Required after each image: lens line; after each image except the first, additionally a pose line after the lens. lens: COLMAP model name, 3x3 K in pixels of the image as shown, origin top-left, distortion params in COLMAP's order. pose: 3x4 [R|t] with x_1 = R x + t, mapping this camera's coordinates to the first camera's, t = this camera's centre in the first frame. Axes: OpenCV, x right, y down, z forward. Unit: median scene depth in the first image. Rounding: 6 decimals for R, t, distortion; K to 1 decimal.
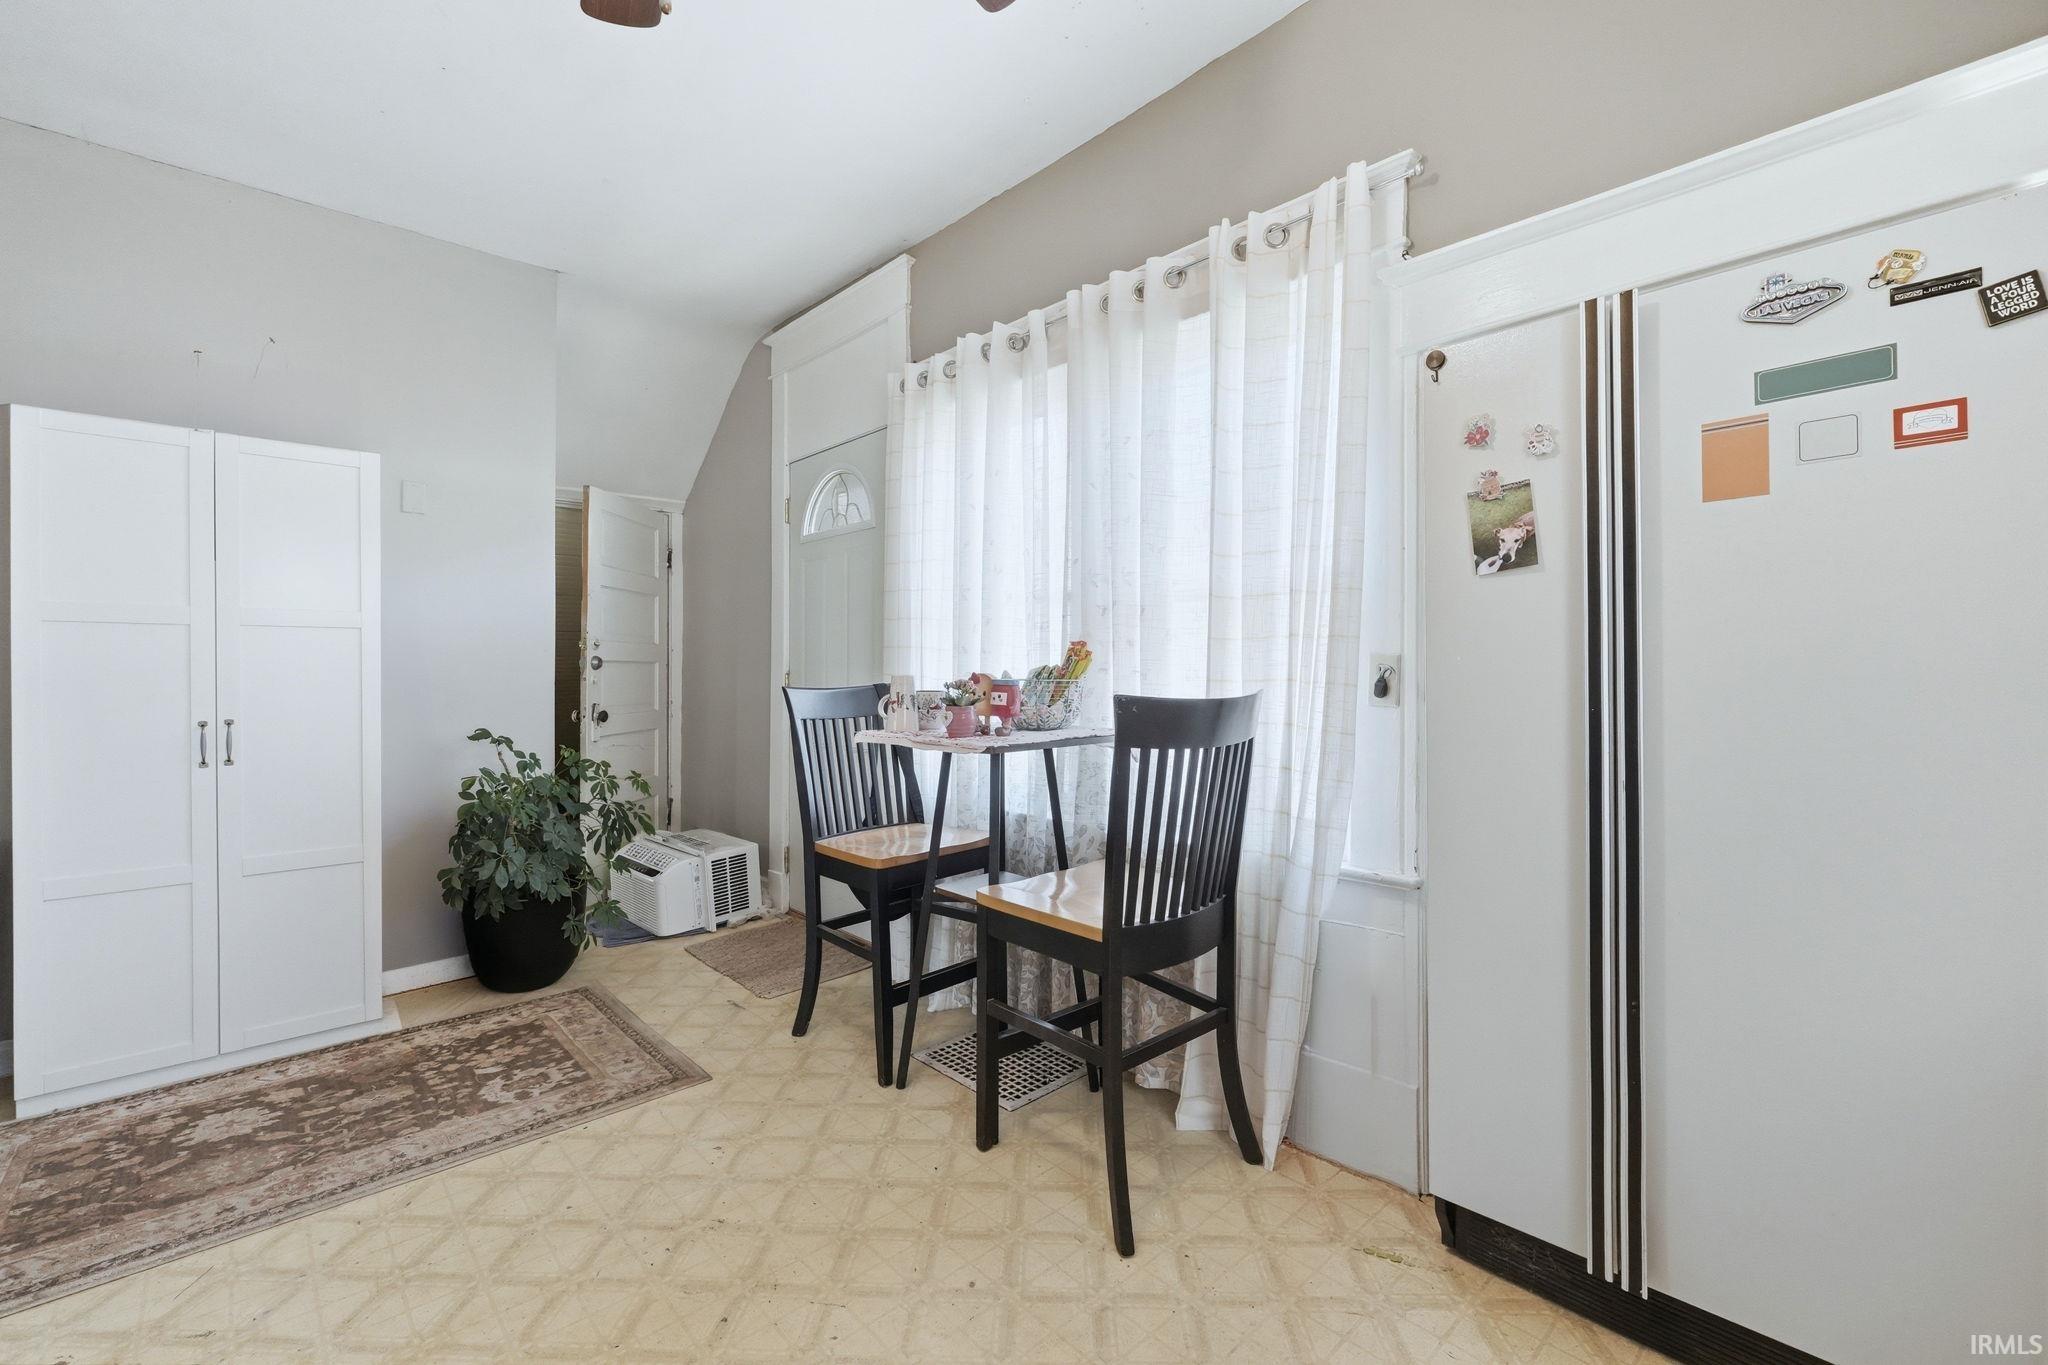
lens RADIAL K [[864.4, 0, 1021.5], [0, 864.4, 673.1], [0, 0, 1]] dist [-0.001039, -0.000075]
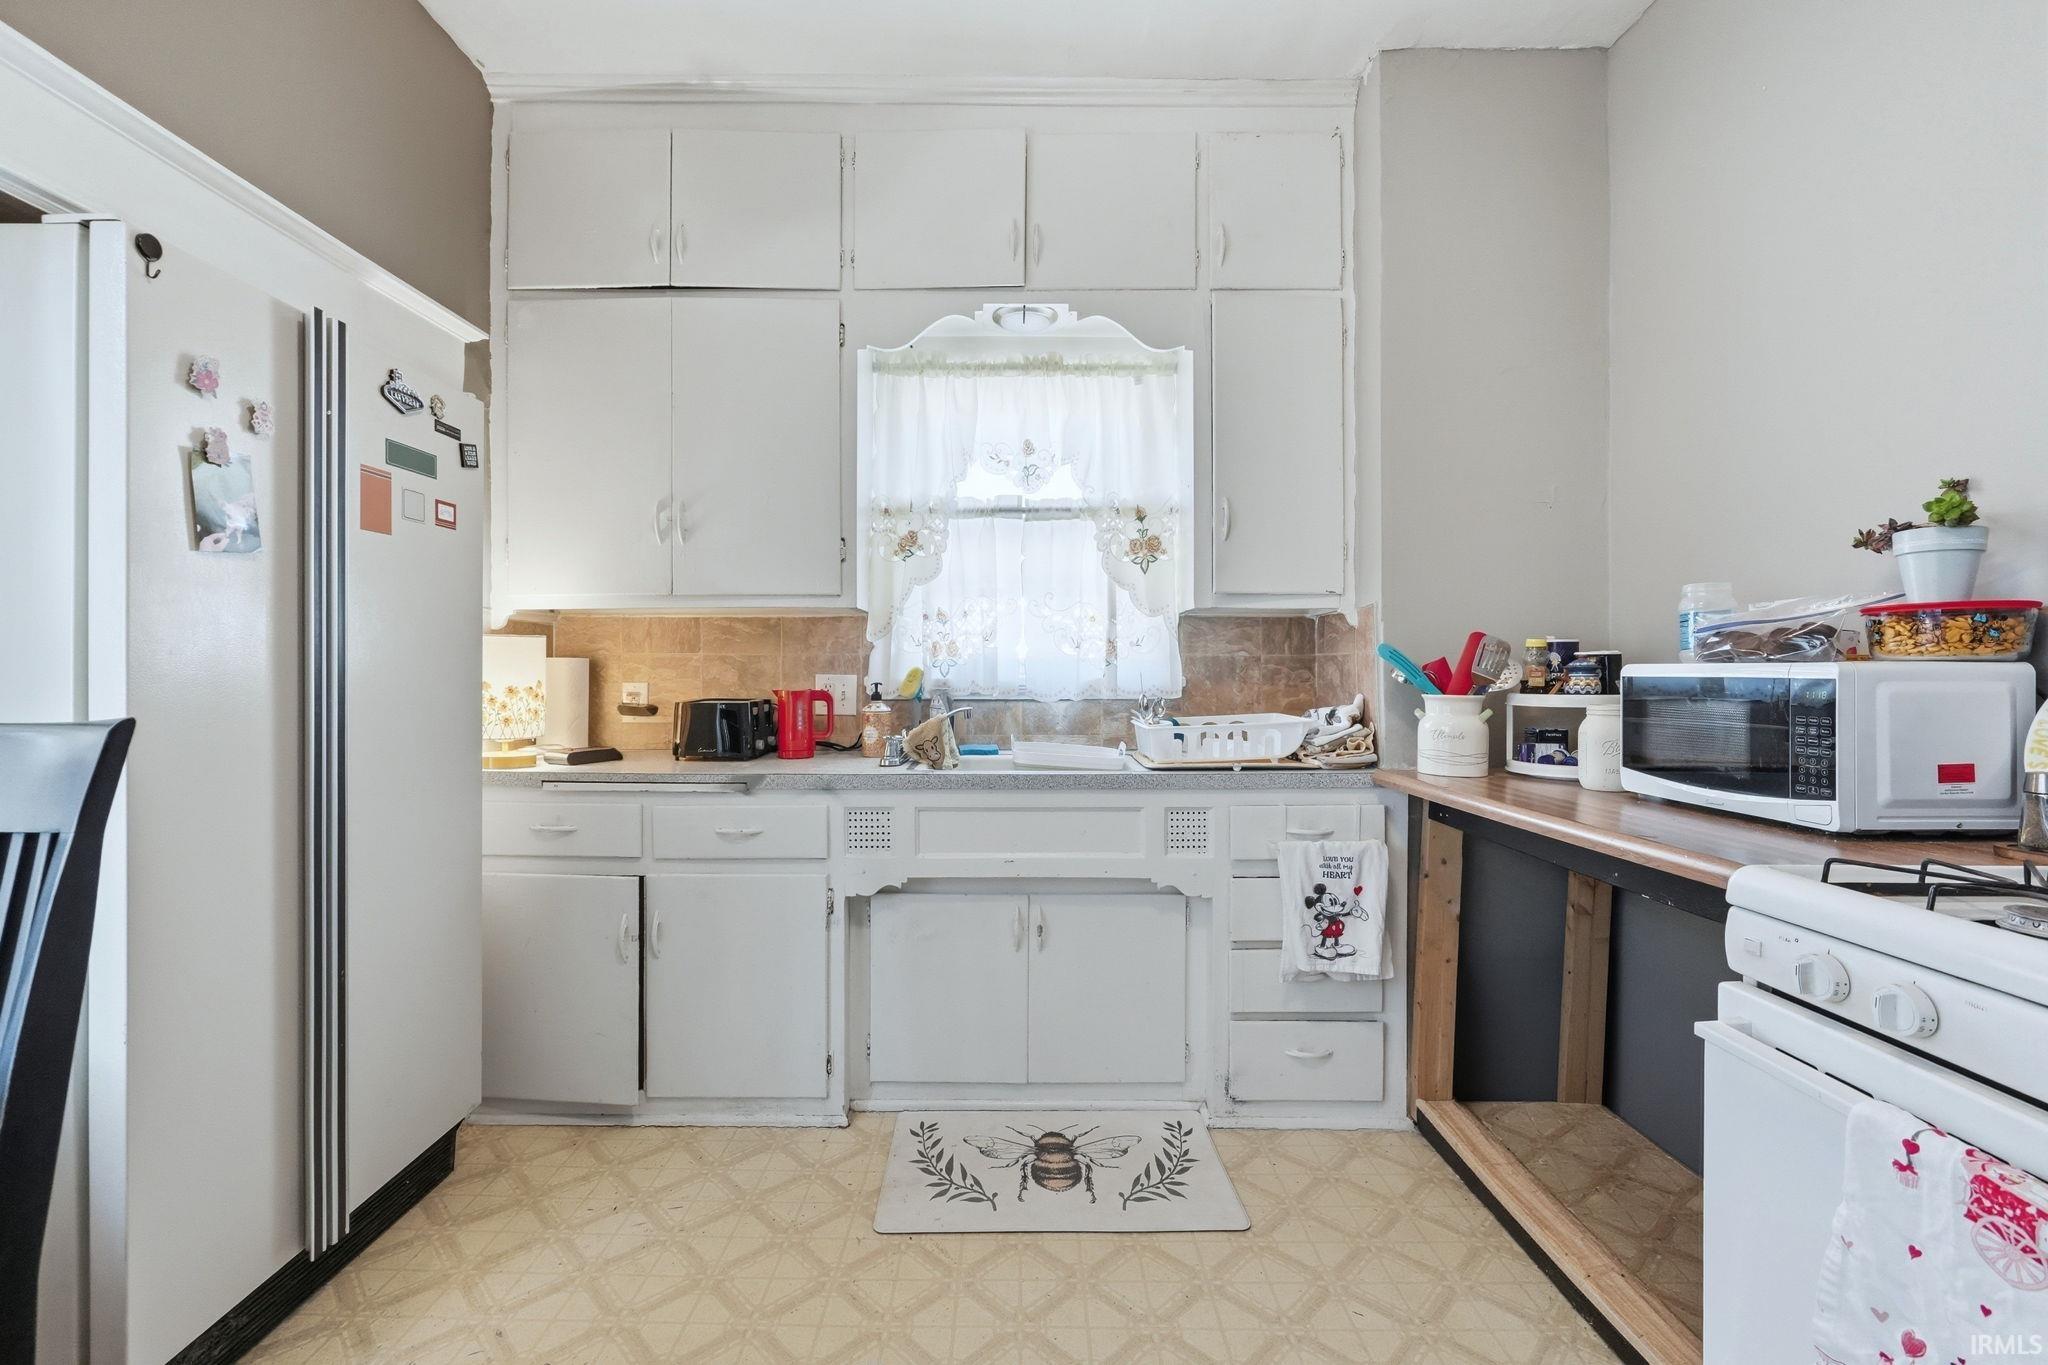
lens RADIAL K [[867.2, 0, 1016.6], [0, 867.2, 667.4], [0, 0, 1]] dist [-0.001342, -0.000048]
pose [[-0.736480, 0.004311, 0.676446, -0.471405], [-0.001325, 0.999969, -0.007815, 0.001129], [-0.676458, -0.006652, -0.736451, 0.868758]]
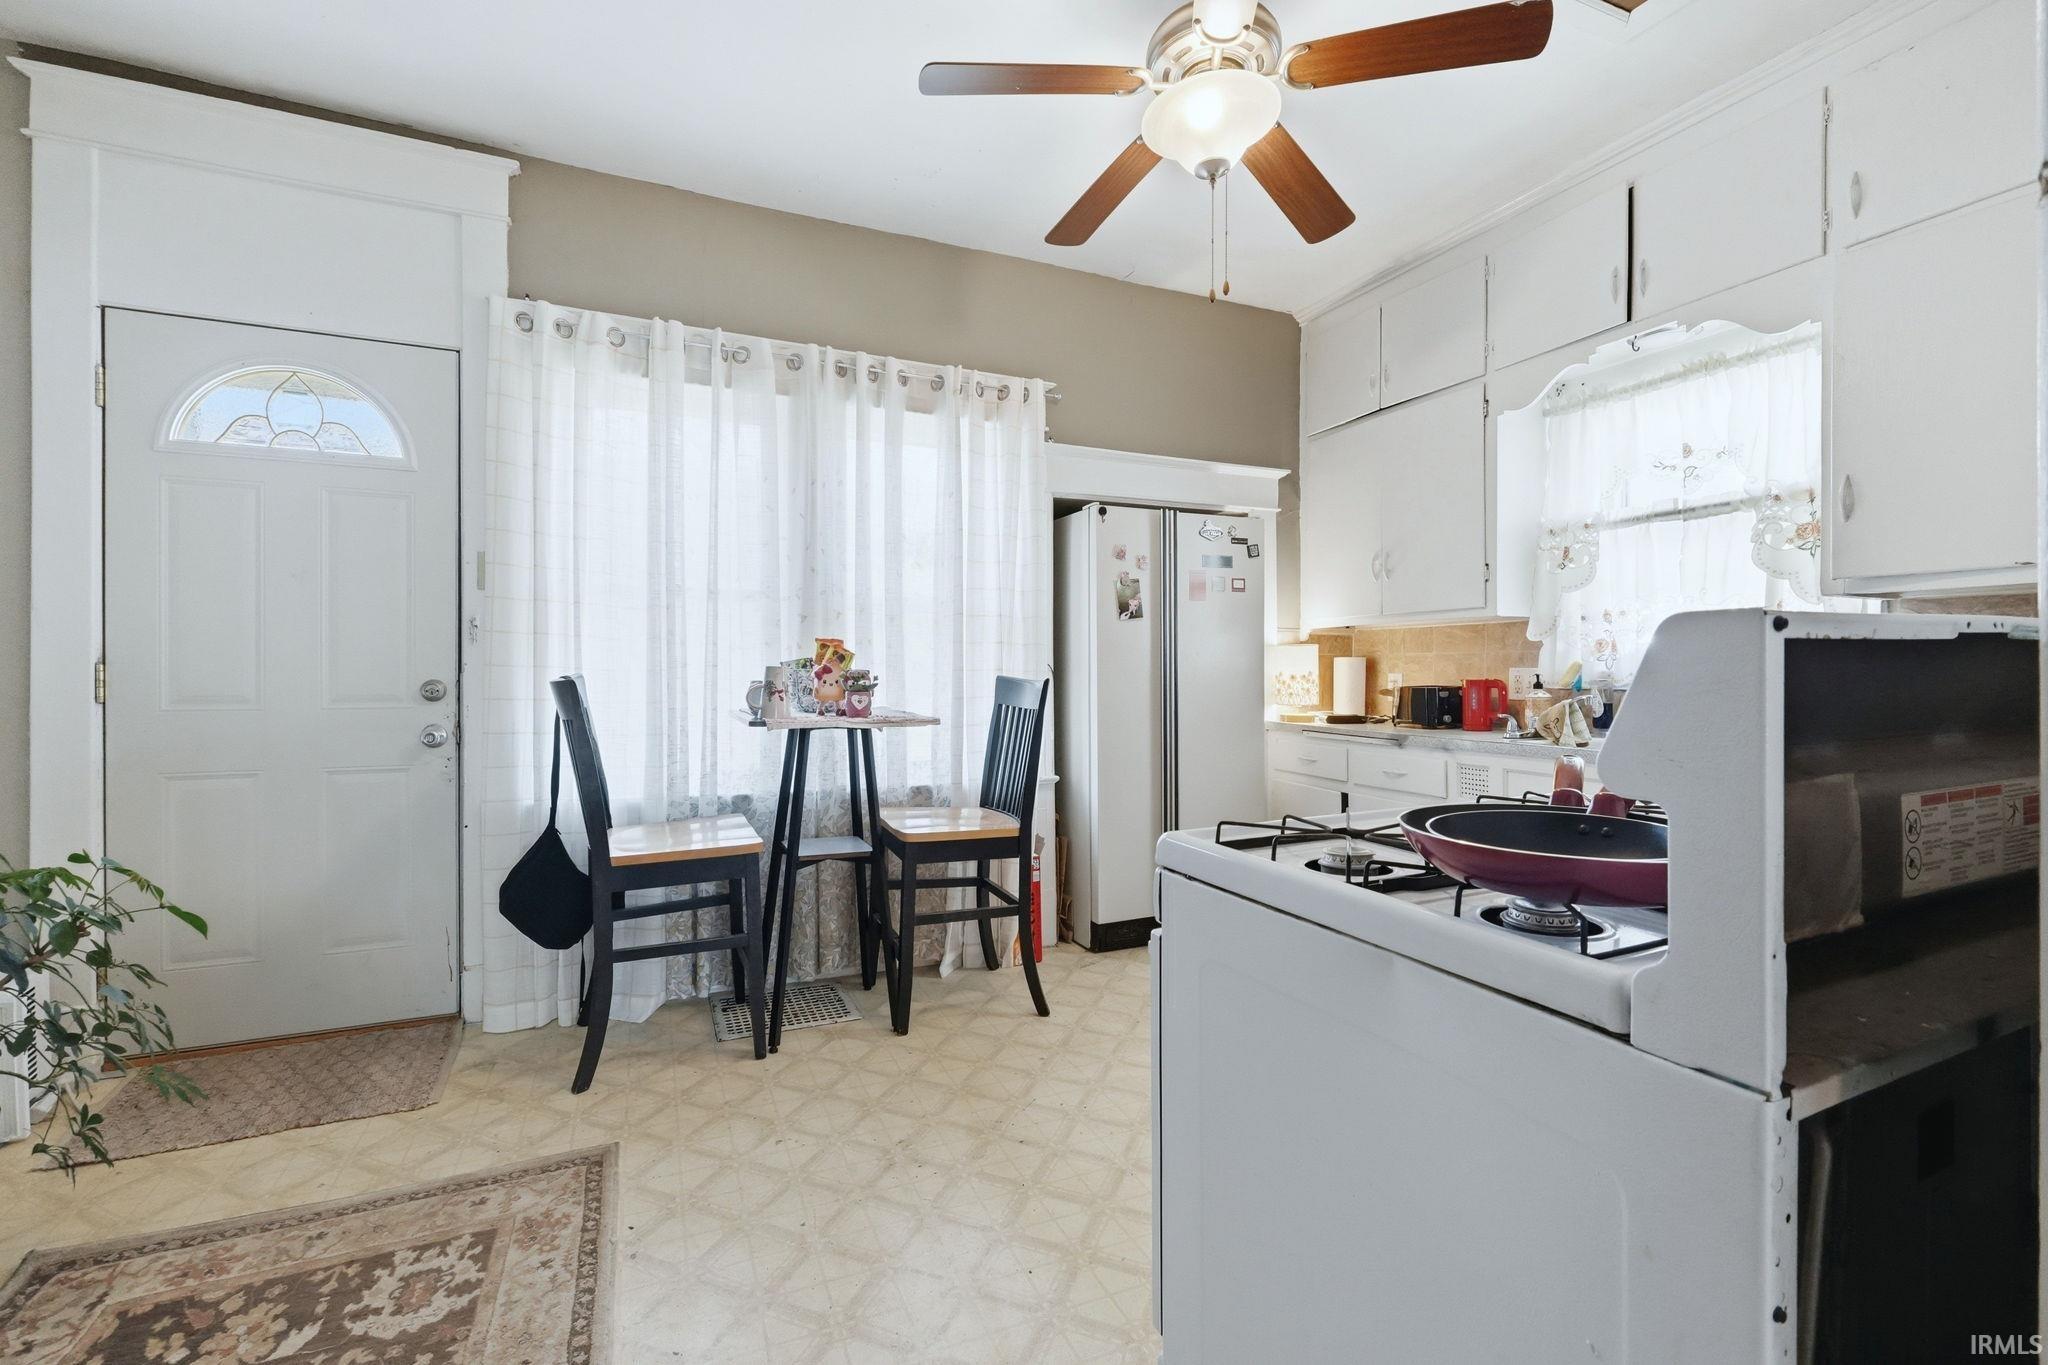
lens RADIAL K [[864.4, 0, 1021.5], [0, 864.4, 673.1], [0, 0, 1]] dist [-0.001039, -0.000075]
pose [[0.324566, -0.003768, 0.945856, -1.251628], [-0.001879, 0.999988, 0.004628, 0.006705], [-0.945861, -0.003279, 0.324554, 0.434968]]
